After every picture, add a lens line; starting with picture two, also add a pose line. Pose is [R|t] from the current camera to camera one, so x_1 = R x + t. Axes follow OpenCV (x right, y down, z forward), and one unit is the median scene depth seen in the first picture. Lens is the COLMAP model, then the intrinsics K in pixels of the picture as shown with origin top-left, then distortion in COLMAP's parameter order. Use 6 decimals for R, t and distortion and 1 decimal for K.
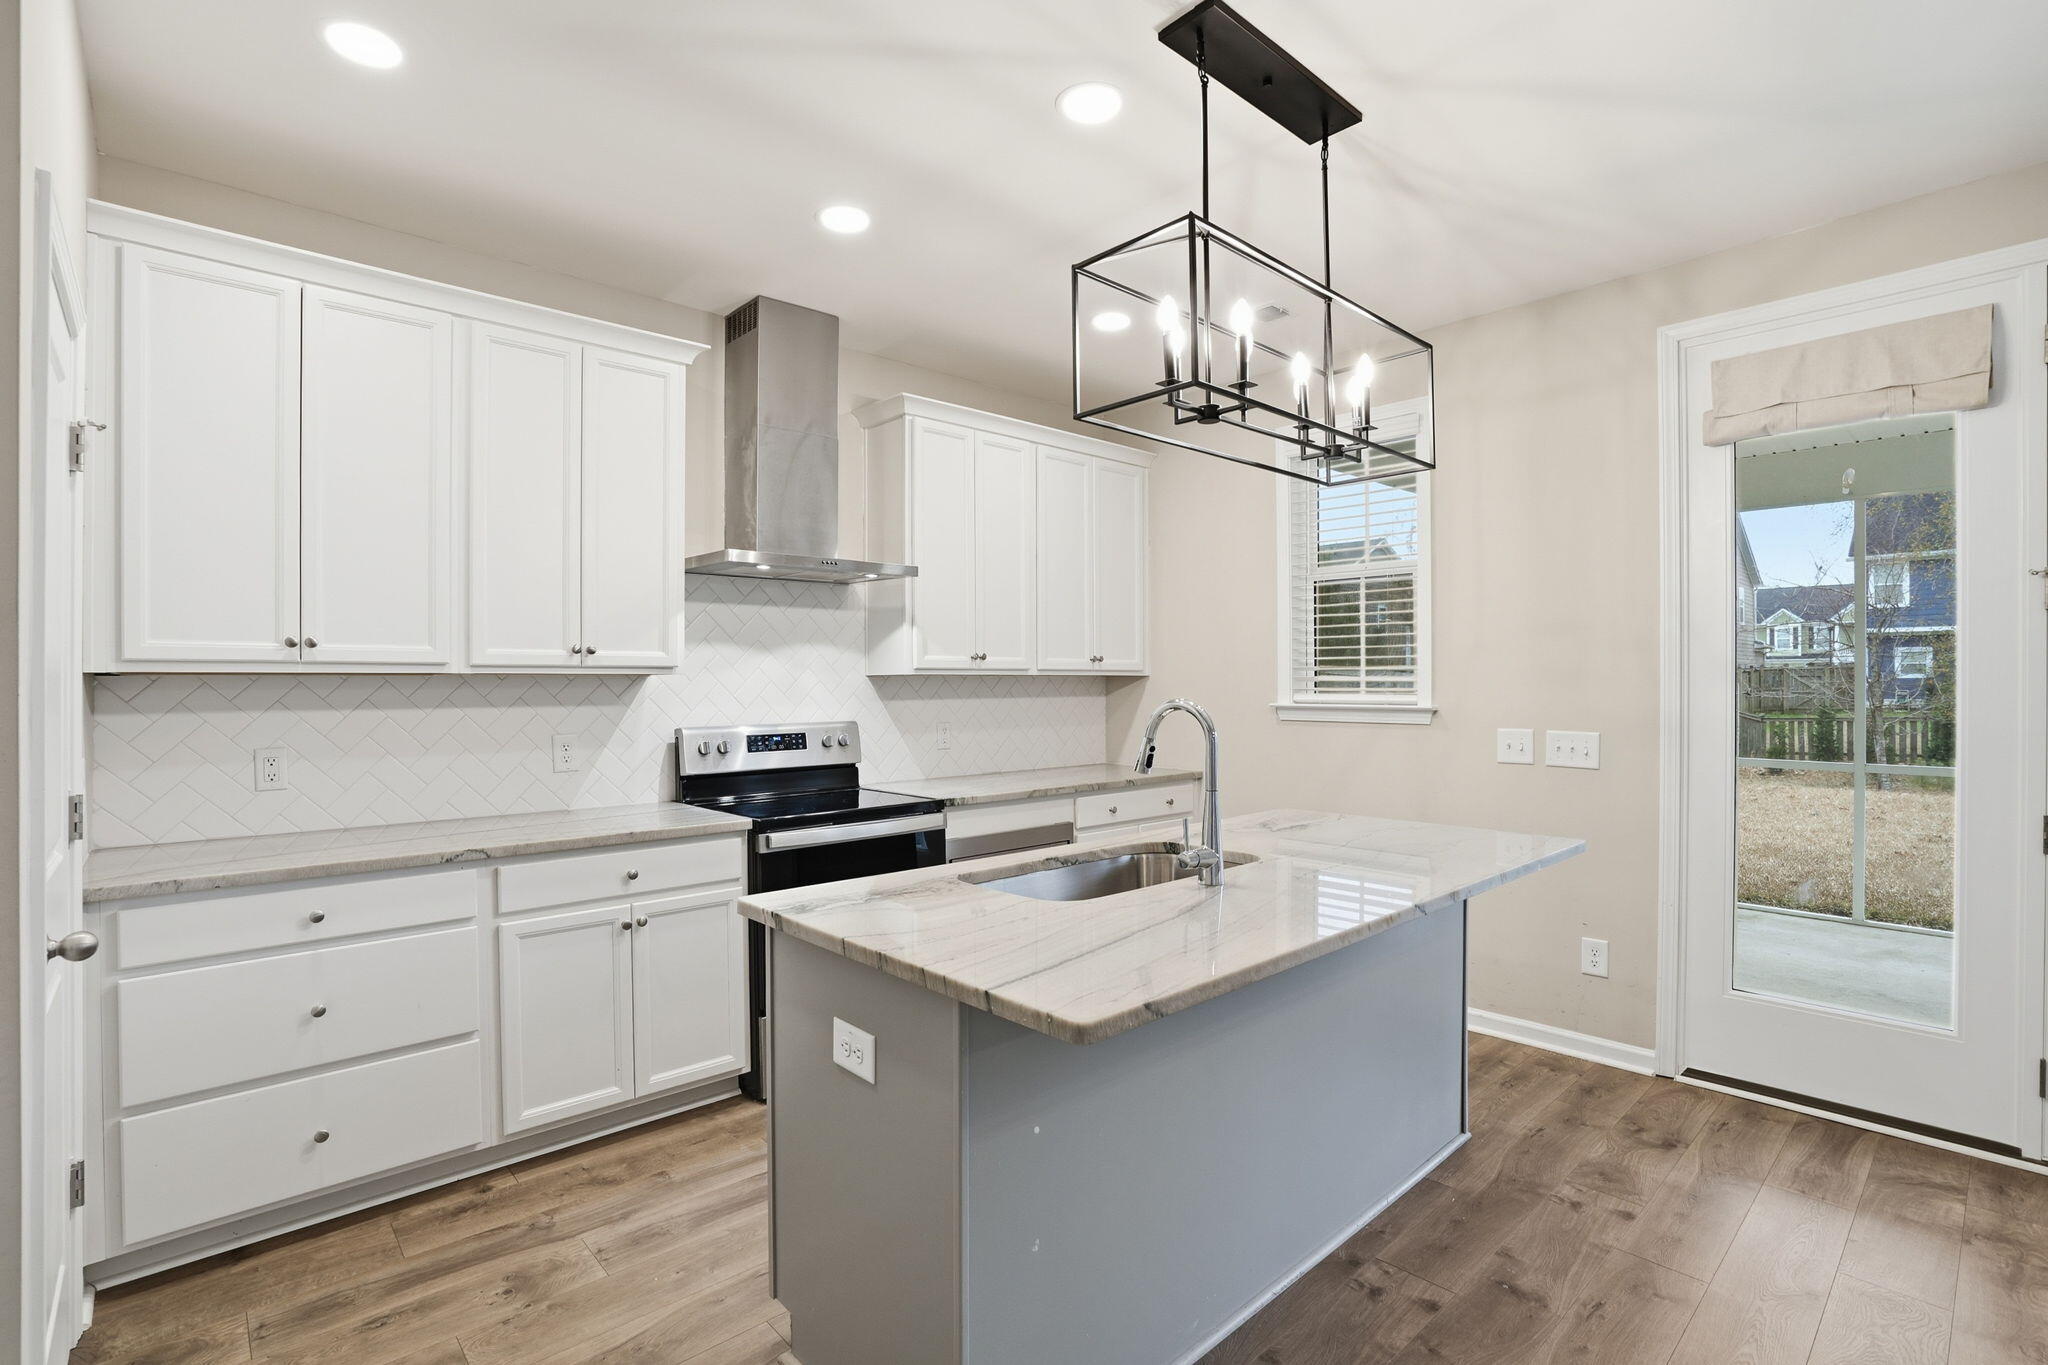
lens RADIAL K [[954.2, 0, 1024.0], [0, 954.2, 682.5], [0, 0, 1]] dist [-0.053526, 0.016992]
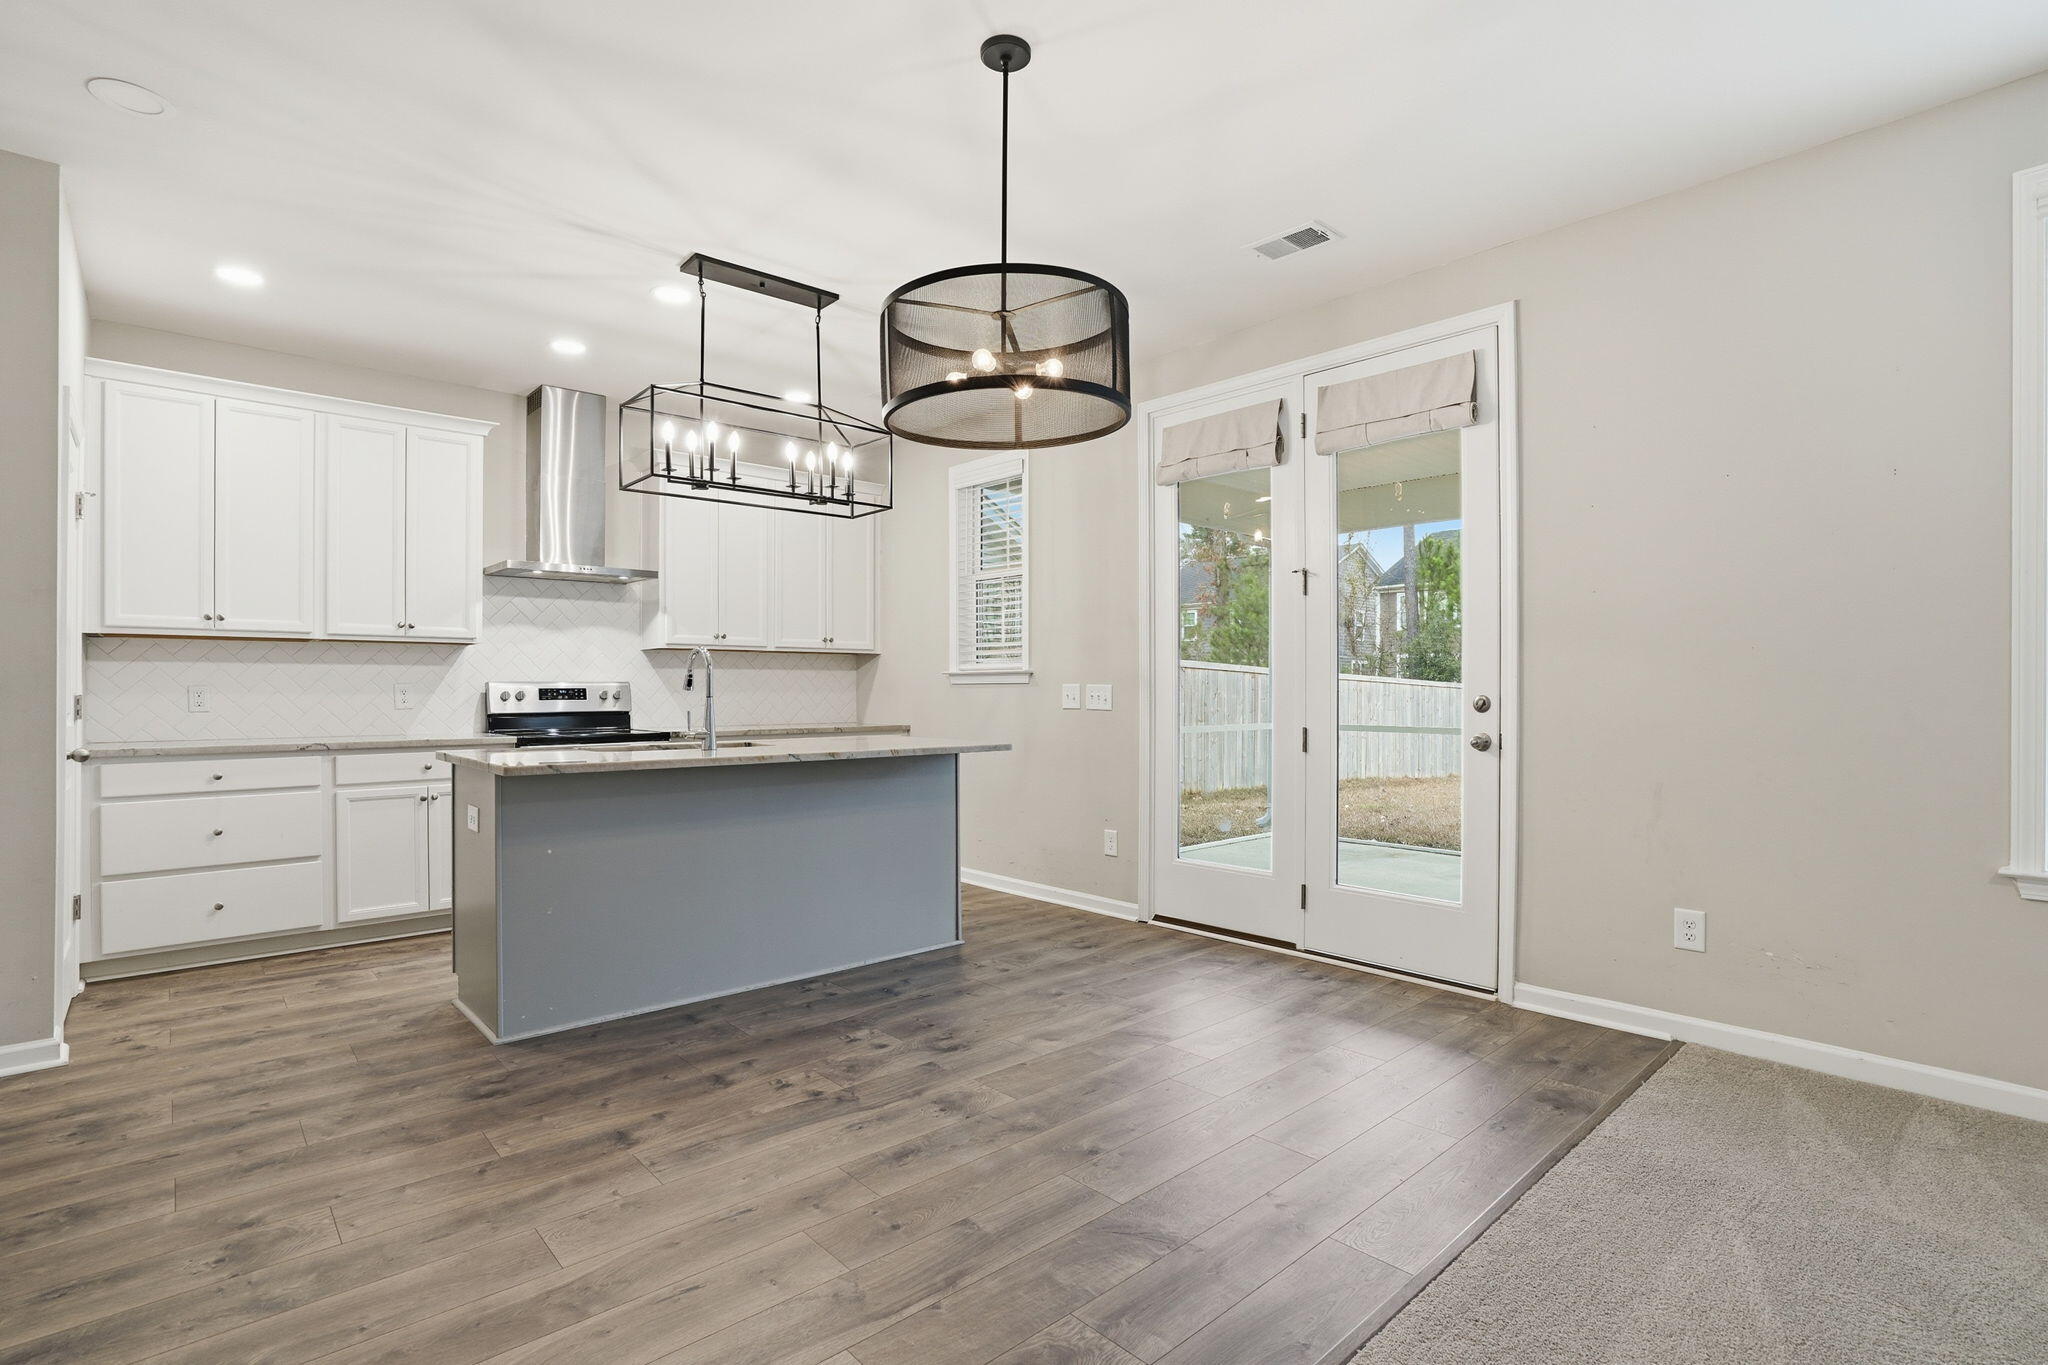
lens RADIAL K [[977.5, 0, 1028.6], [0, 977.5, 687.3], [0, 0, 1]] dist [-0.059542, 0.022361]
pose [[0.999991, 0.001221, -0.004093, 0.543476], [-0.001232, 0.999996, -0.002603, 0.067752], [0.004090, 0.002609, 0.999988, -0.542324]]
